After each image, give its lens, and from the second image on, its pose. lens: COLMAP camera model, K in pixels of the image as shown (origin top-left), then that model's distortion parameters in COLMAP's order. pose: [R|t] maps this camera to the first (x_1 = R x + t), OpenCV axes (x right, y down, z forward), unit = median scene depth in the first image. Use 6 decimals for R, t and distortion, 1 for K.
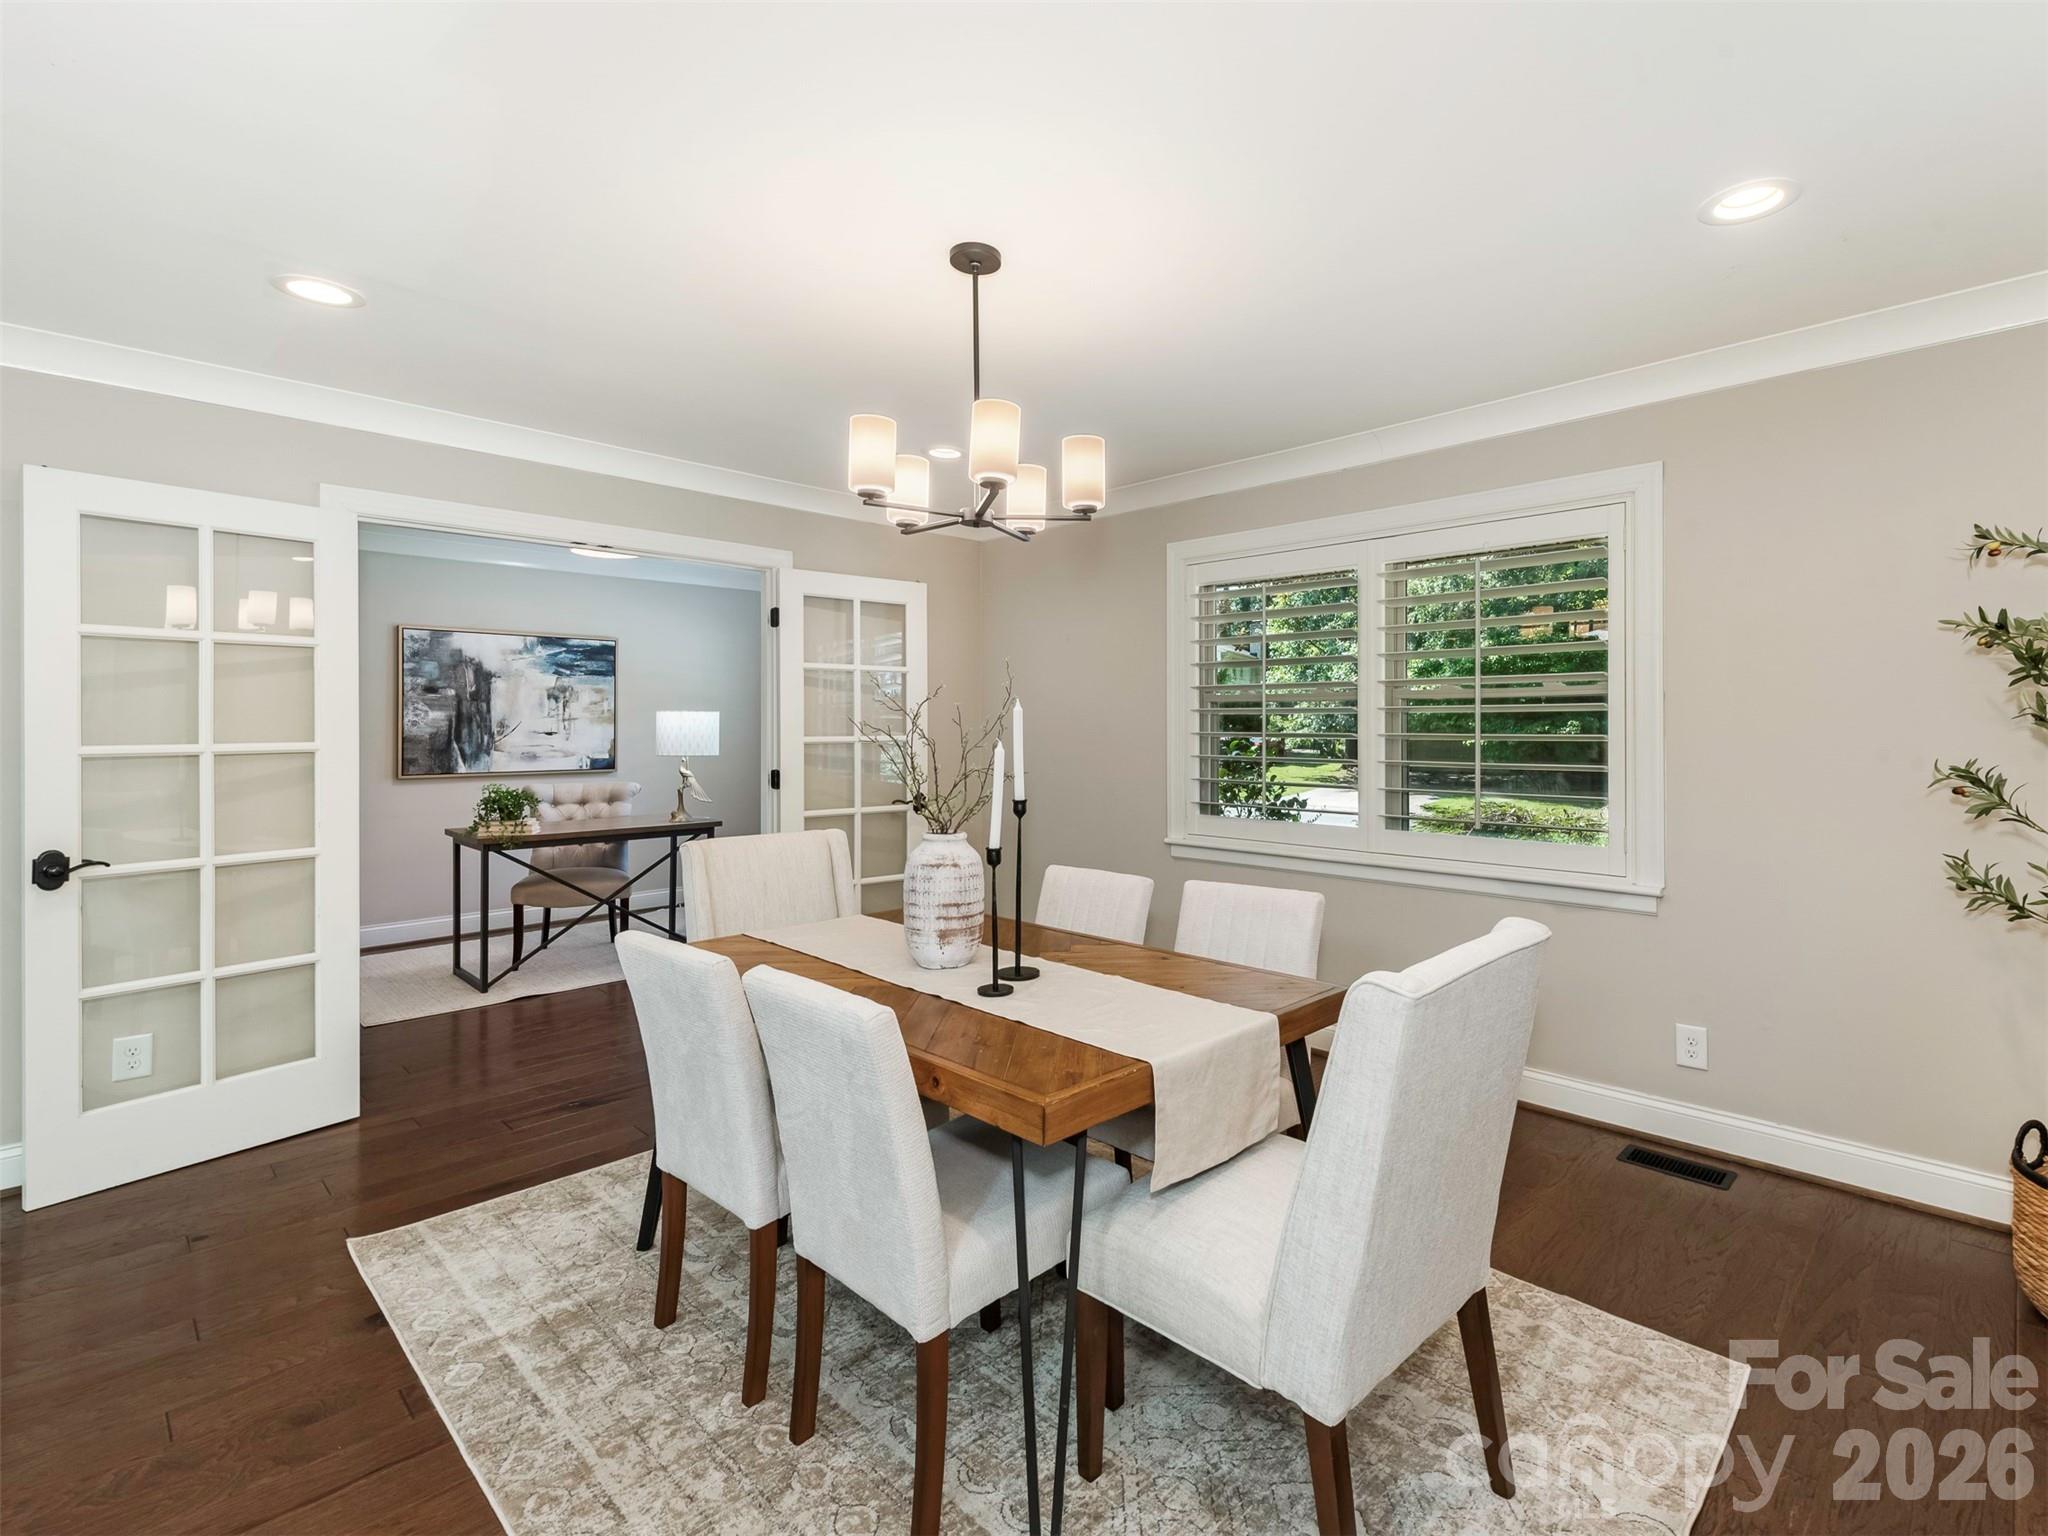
lens RADIAL K [[990.7, 0, 1118.1], [0, 990.7, 723.2], [0, 0, 1]] dist [-0.001432, -0.007813]
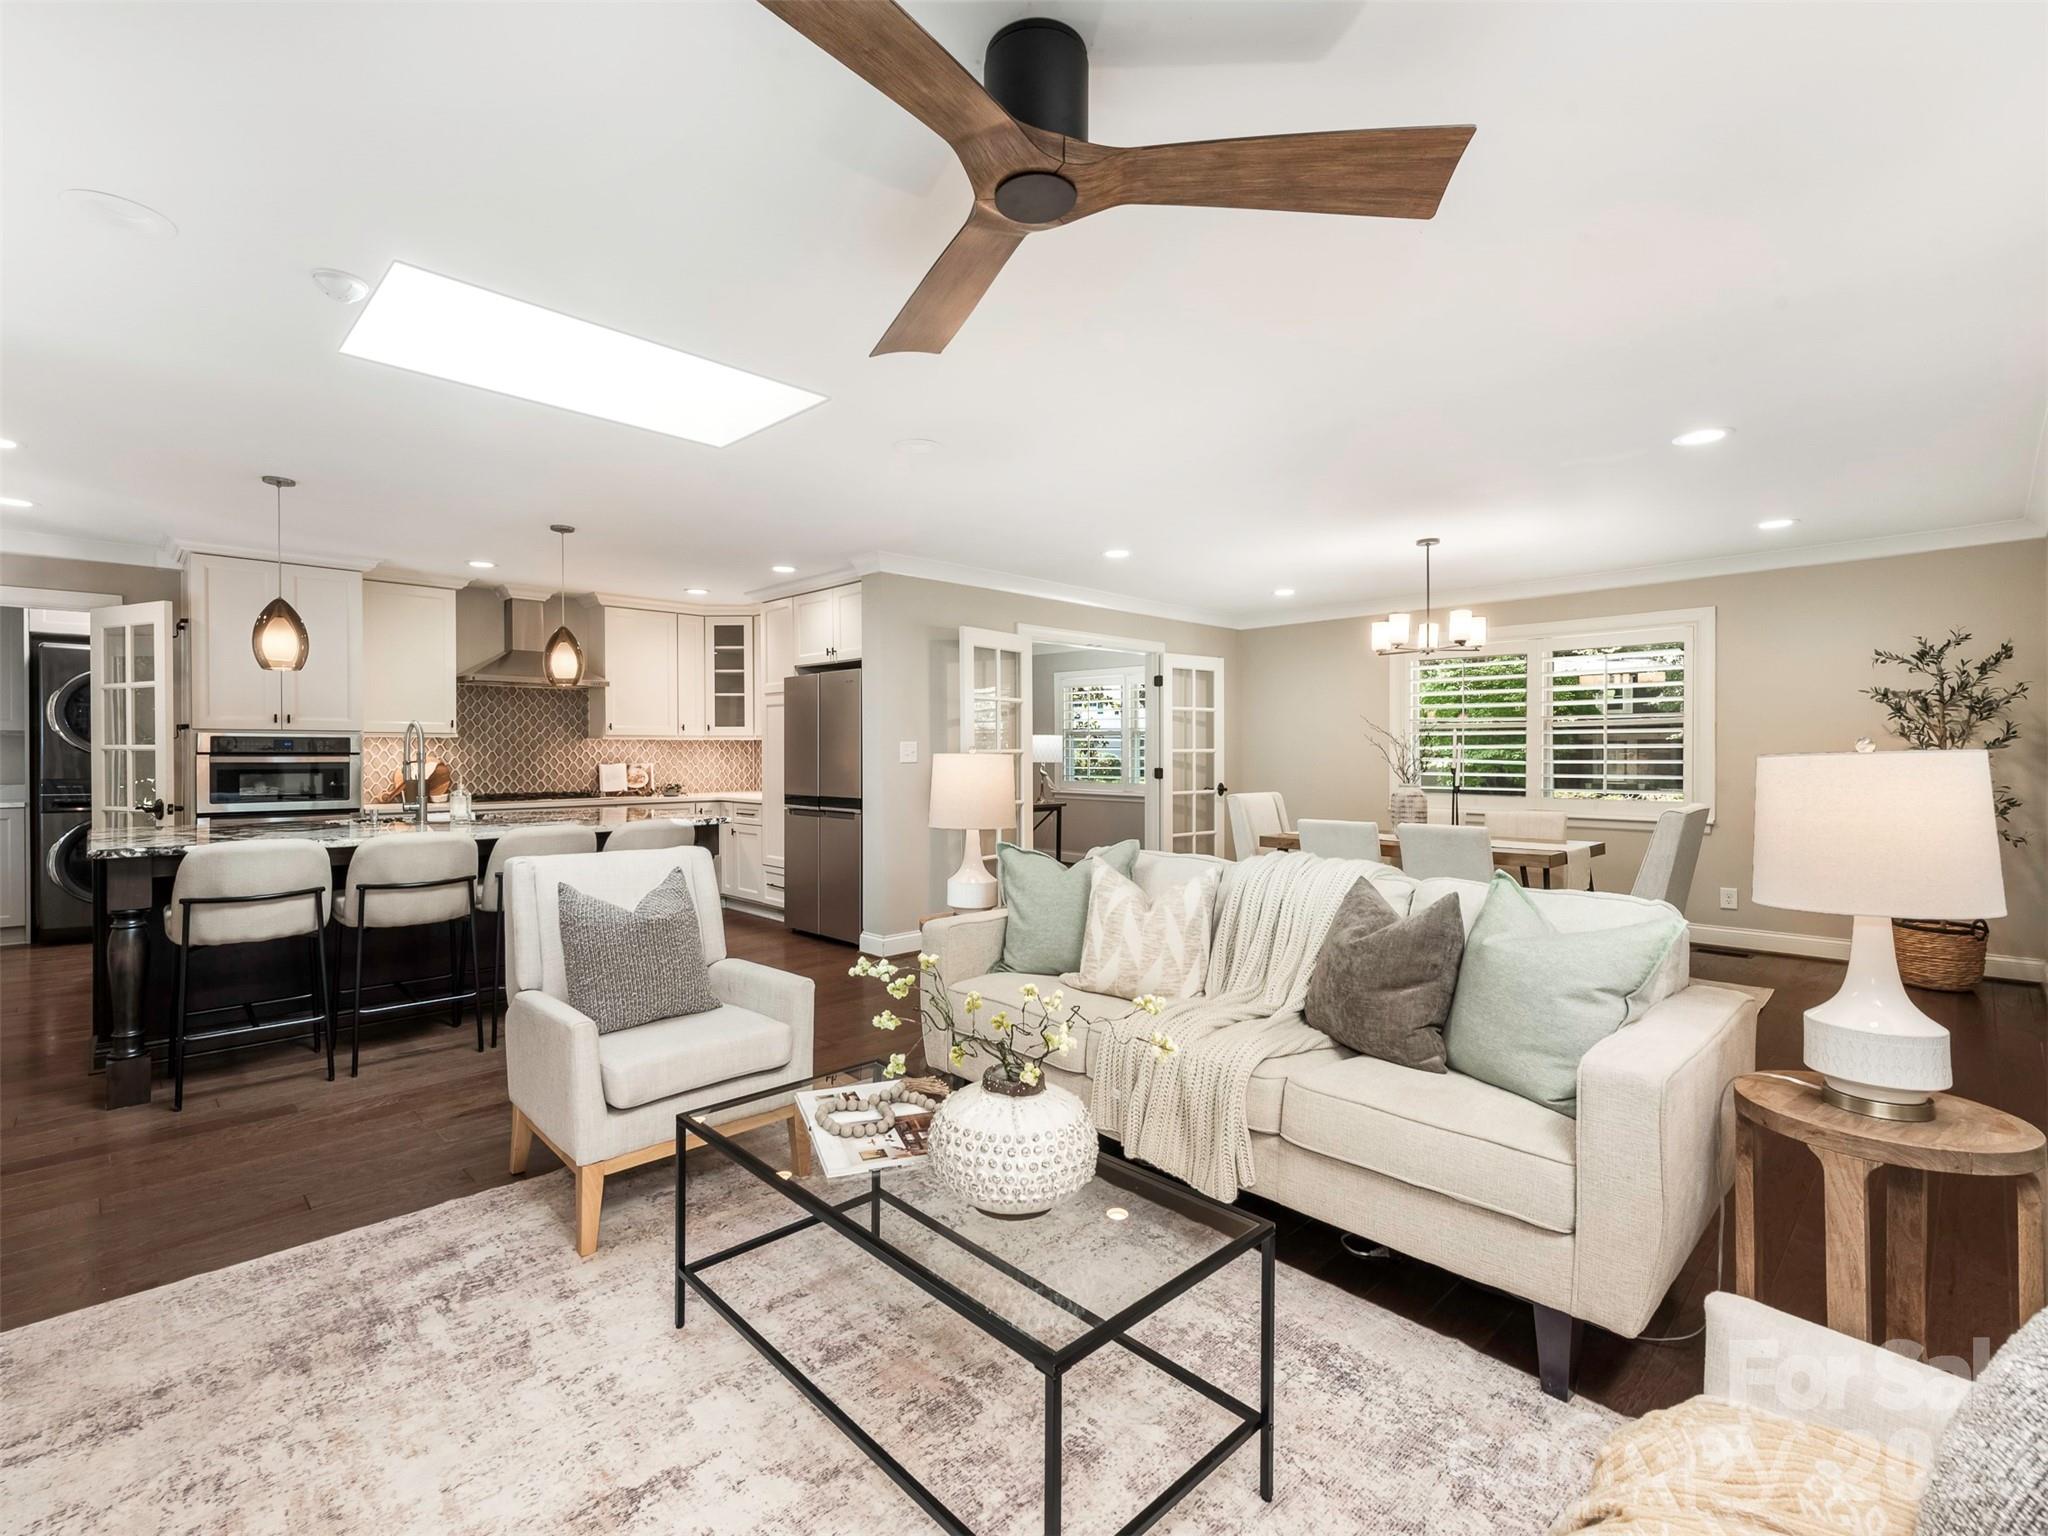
lens RADIAL K [[922.1, 0, 1017.2], [0, 922.1, 773.5], [0, 0, 1]] dist [0.014821, -0.008267]
pose [[0.998463, -0.002208, -0.055384, -0.567255], [0.003726, 0.999620, 0.027326, 0.011655], [0.055302, -0.027491, 0.998091, -0.720279]]
